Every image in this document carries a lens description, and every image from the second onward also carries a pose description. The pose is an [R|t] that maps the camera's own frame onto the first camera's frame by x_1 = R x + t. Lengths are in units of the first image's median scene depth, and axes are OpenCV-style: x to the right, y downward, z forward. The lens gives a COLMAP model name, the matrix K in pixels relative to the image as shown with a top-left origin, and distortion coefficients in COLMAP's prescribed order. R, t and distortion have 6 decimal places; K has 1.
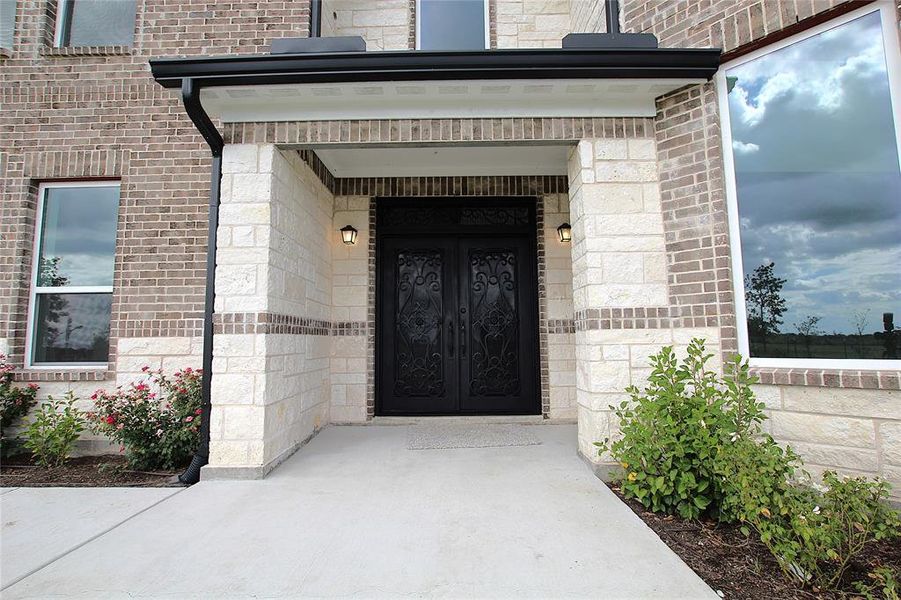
lens RADIAL K [[413.7, 0, 450.2], [0, 413.7, 300.2], [0, 0, 1]] dist [-0.026211, -0.000045]
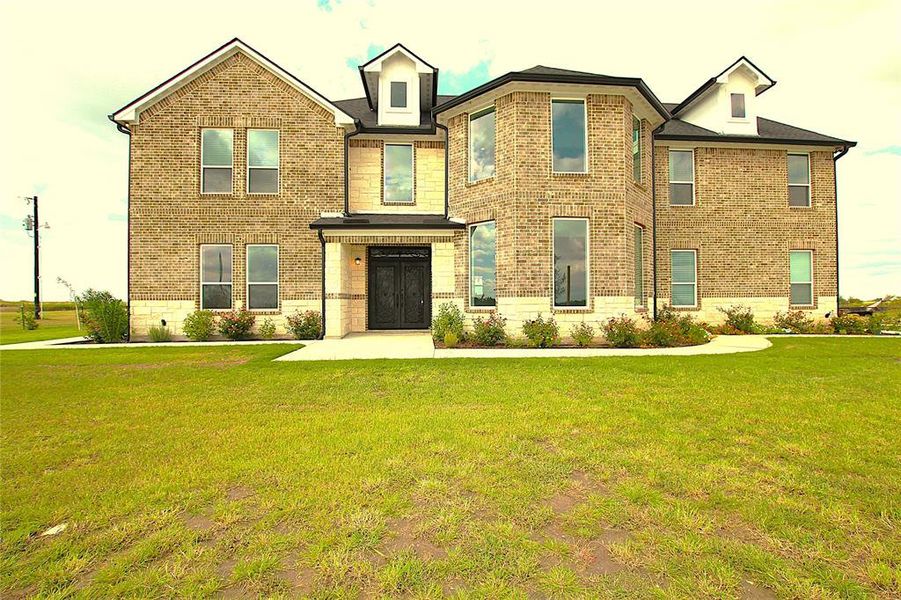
lens RADIAL K [[413.7, 0, 448.3], [0, 413.7, 301.8], [0, 0, 1]] dist [-0.026211, -0.000045]
pose [[0.997451, 0.004705, 0.071196, 0.208892], [-0.011244, 0.995721, 0.091722, -0.220941], [-0.070460, -0.092289, 0.993236, -2.474235]]
